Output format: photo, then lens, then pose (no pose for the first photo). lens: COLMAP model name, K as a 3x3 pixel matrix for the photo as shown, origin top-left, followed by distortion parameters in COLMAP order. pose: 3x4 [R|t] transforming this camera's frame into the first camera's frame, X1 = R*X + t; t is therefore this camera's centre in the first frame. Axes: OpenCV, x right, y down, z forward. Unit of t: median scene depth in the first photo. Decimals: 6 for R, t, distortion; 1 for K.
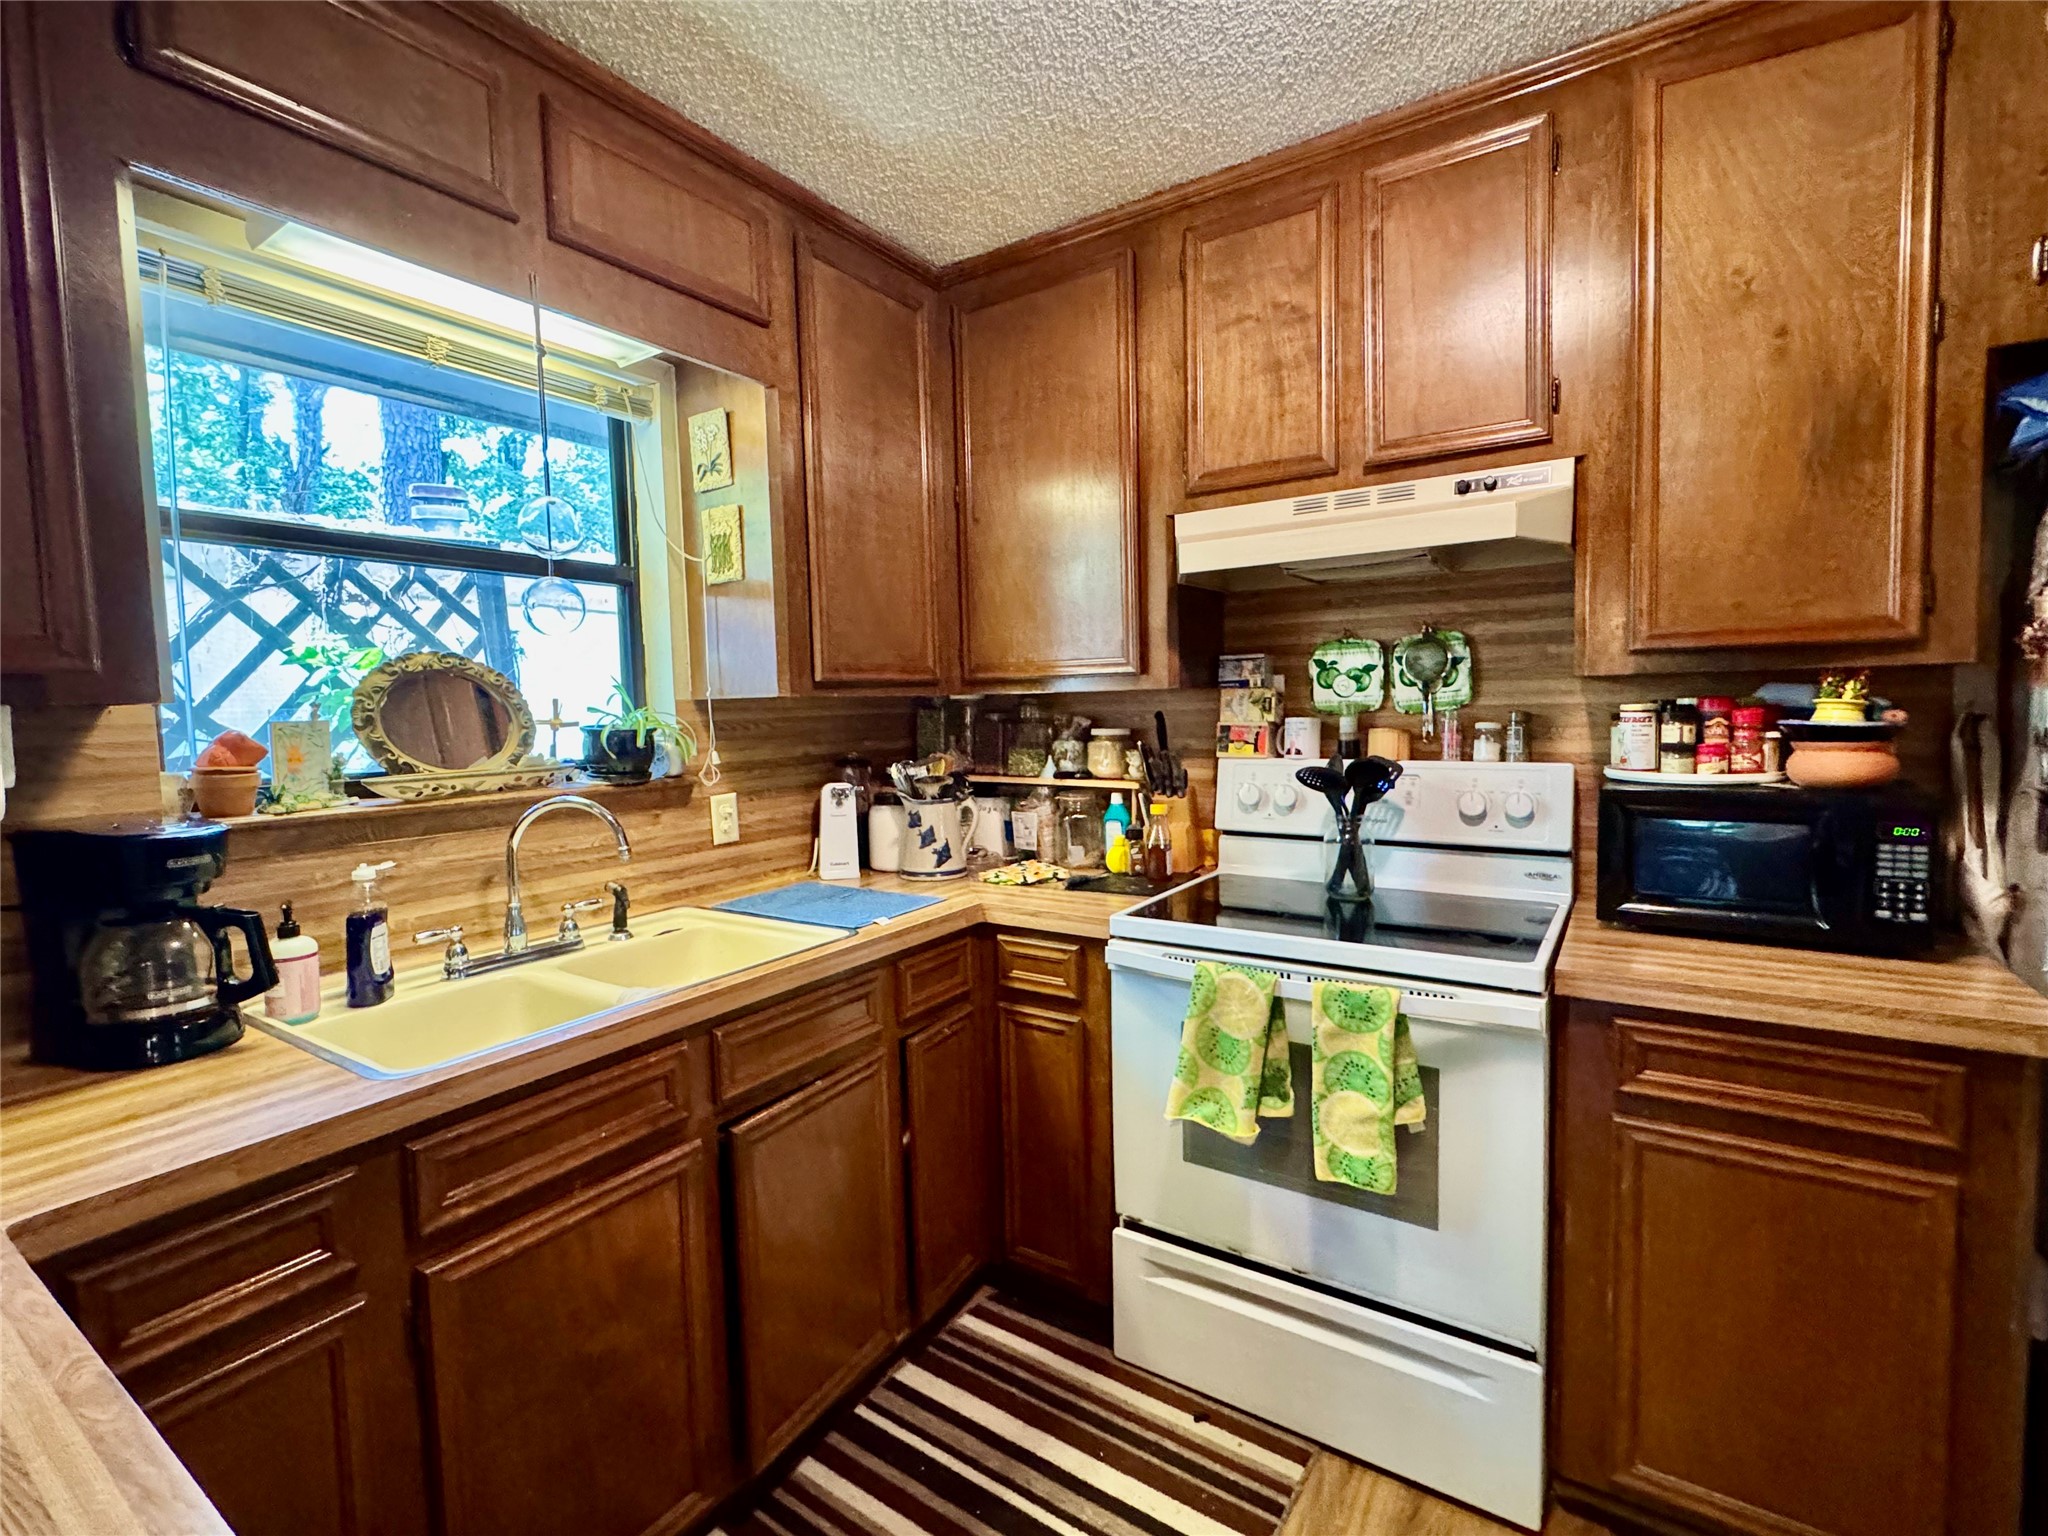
lens RADIAL K [[936.5, 0, 1019.3], [0, 936.5, 765.4], [0, 0, 1]] dist [0.001226, -0.000710]
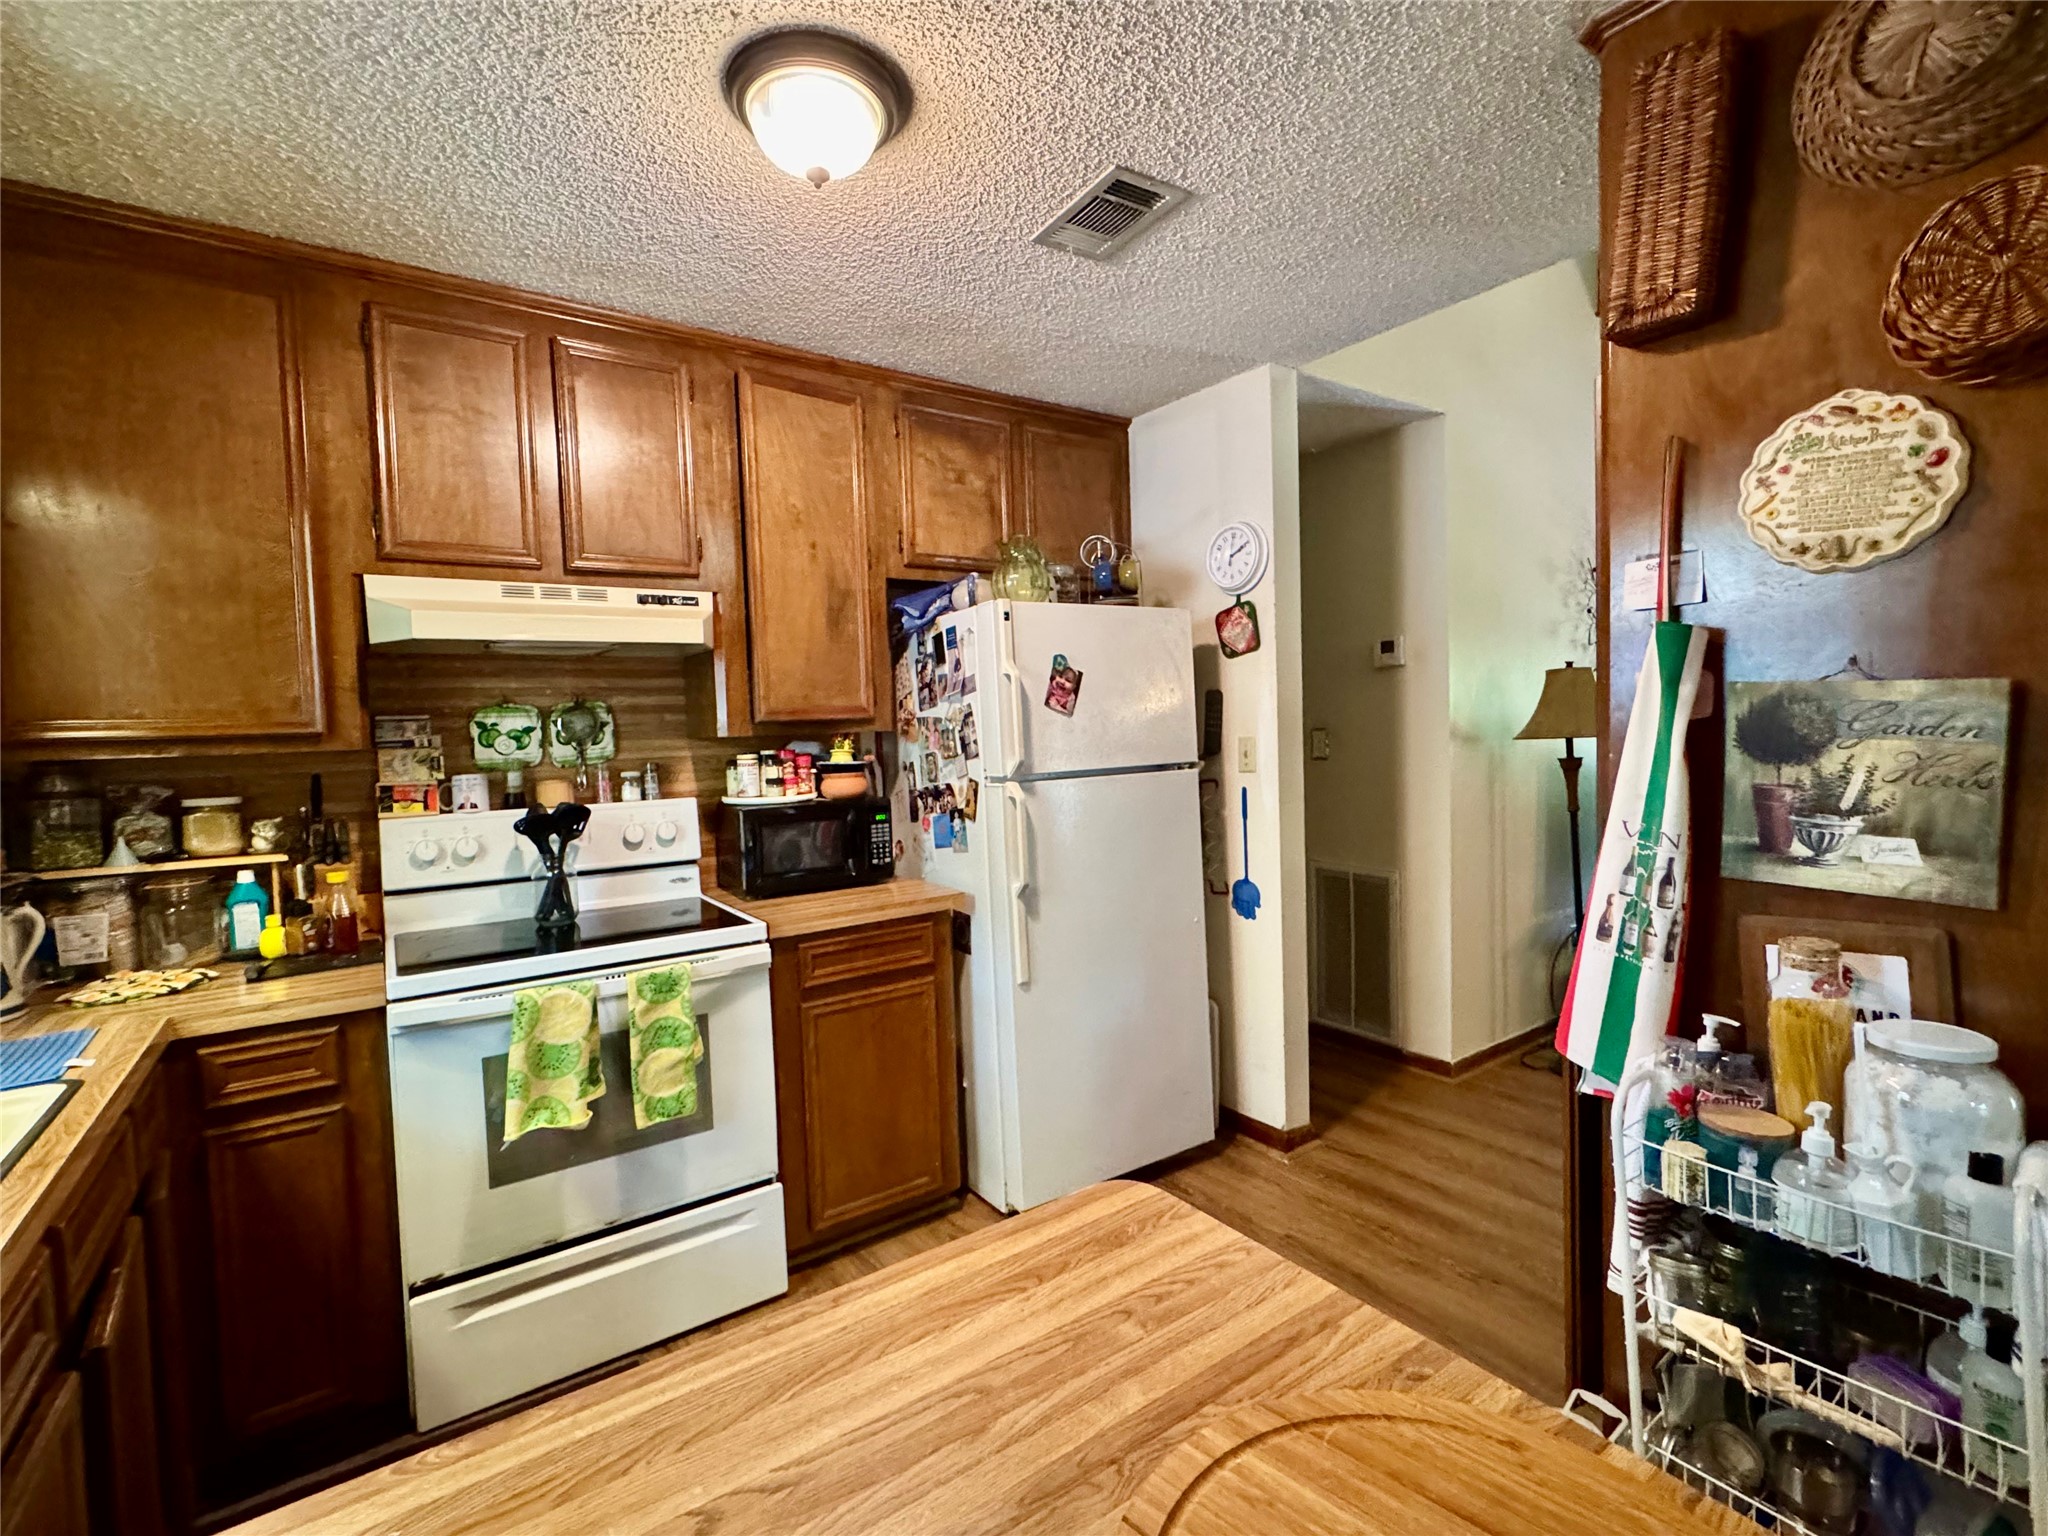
lens RADIAL K [[927.7, 0, 1025.4], [0, 927.7, 764.6], [0, 0, 1]] dist [-0.002393, -0.000082]
pose [[0.364368, -0.027956, 0.930835, -0.524259], [0.086279, 0.996264, -0.003853, -0.002916], [-0.927250, 0.081716, 0.365419, 0.008029]]
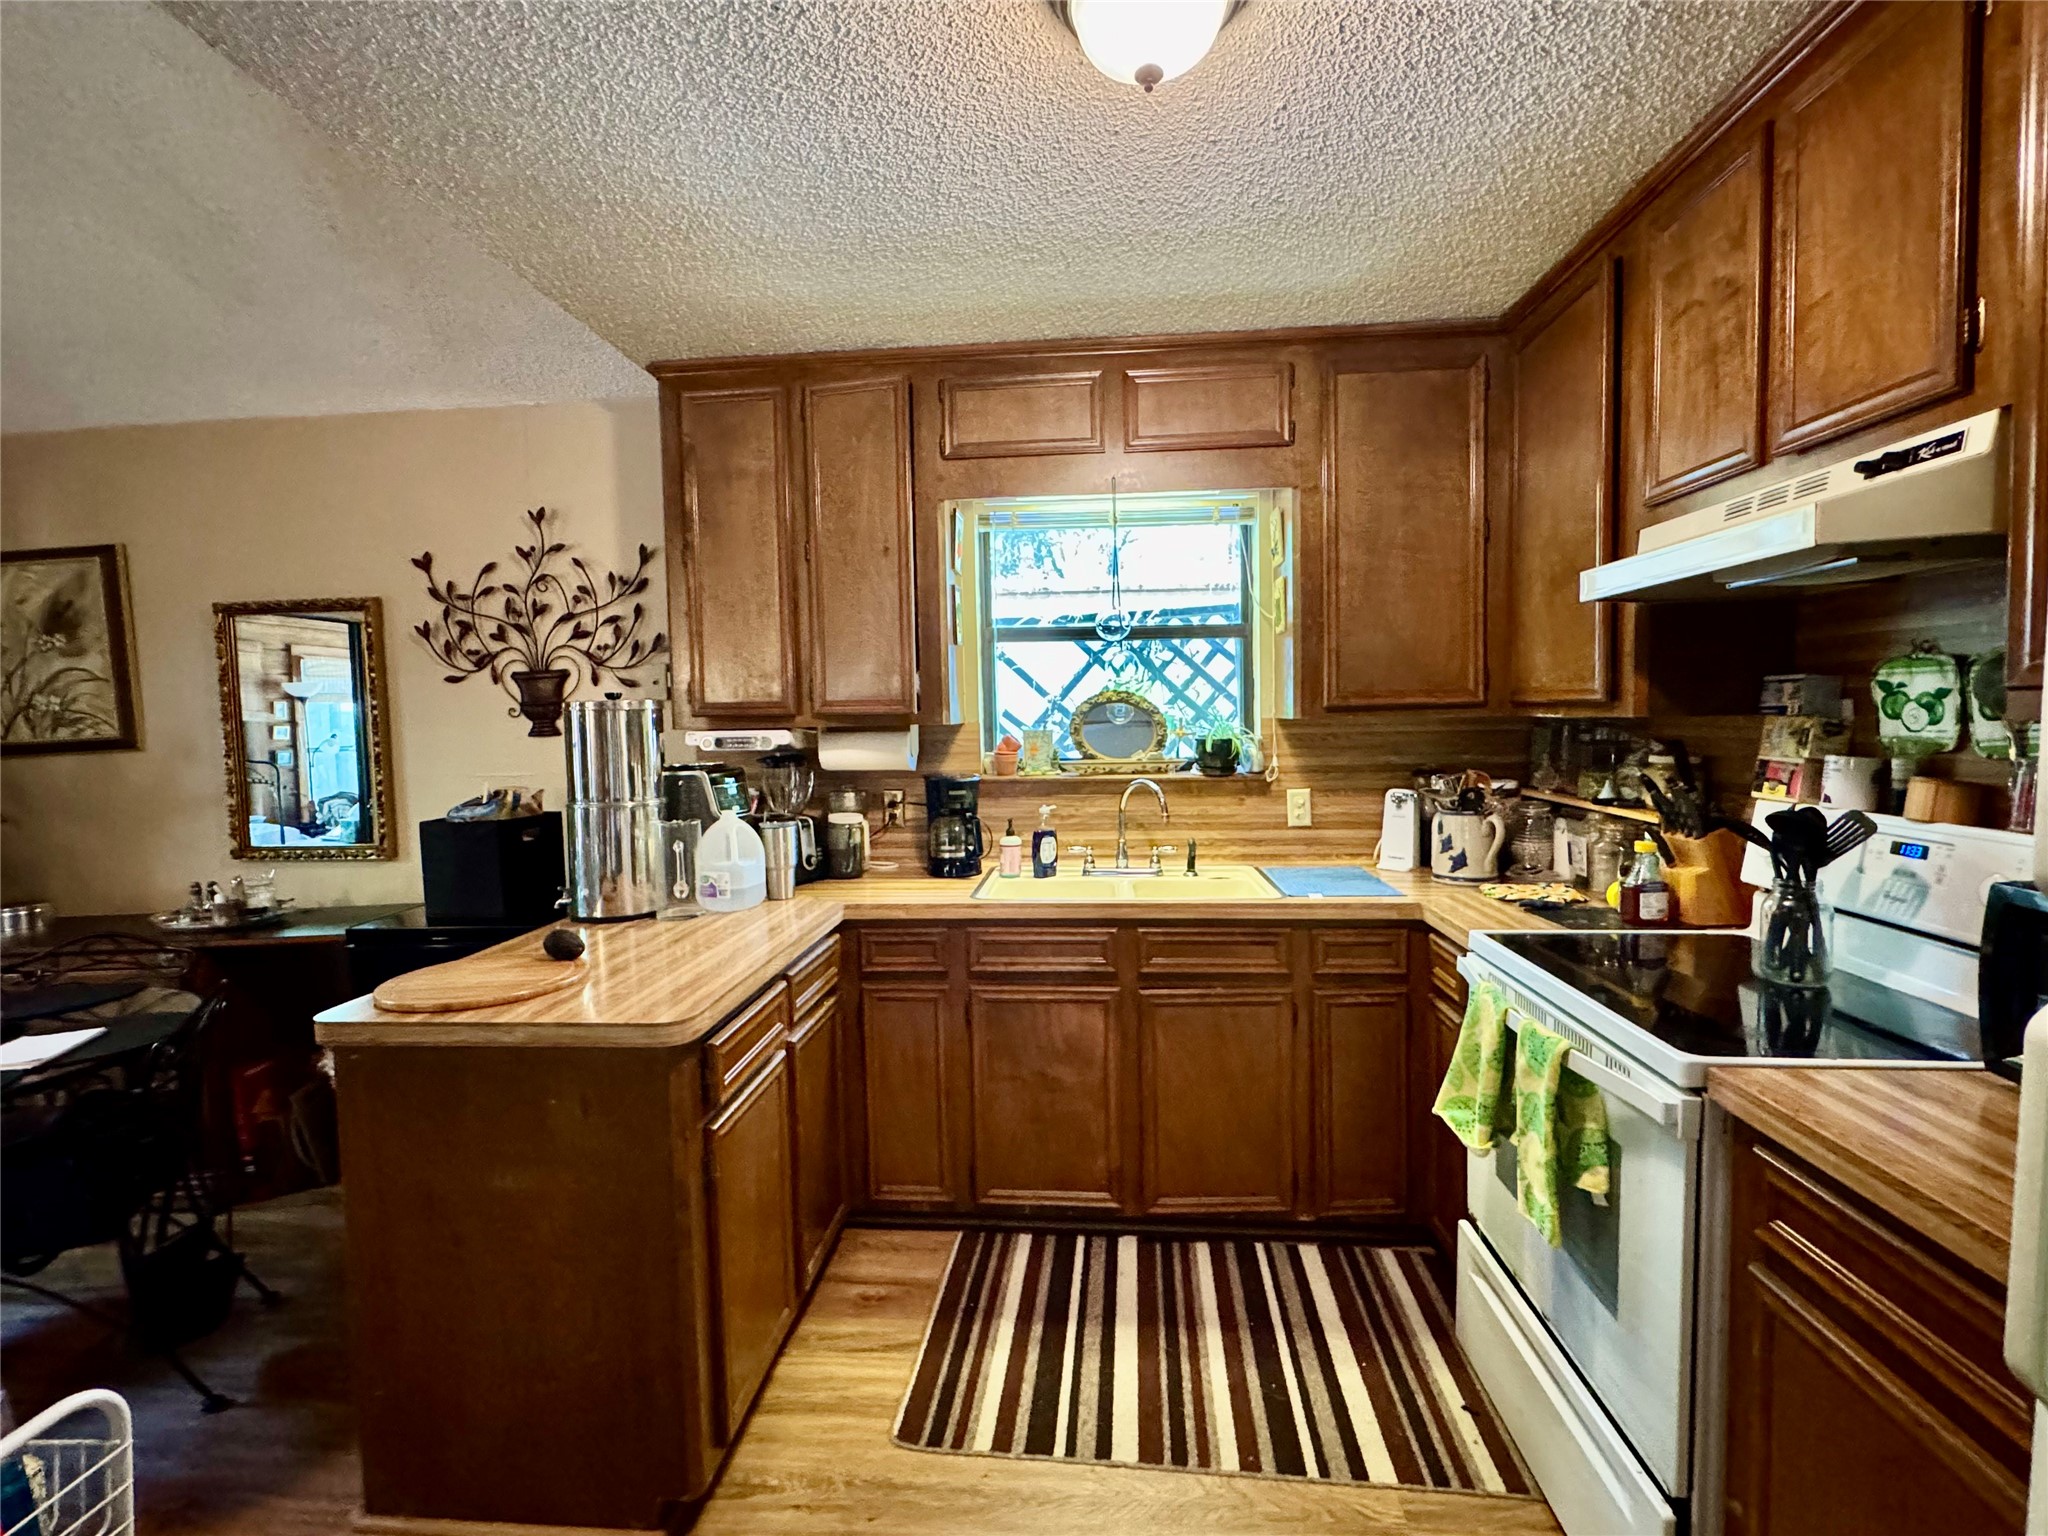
lens RADIAL K [[937.1, 0, 1024.0], [0, 937.1, 768.0], [0, 0, 1]] dist [0.000312, -0.000023]
pose [[0.480059, 0.067115, -0.874665, 0.738677], [-0.054007, 0.997439, 0.046894, -0.045387], [0.875572, 0.024726, 0.482454, 0.024533]]
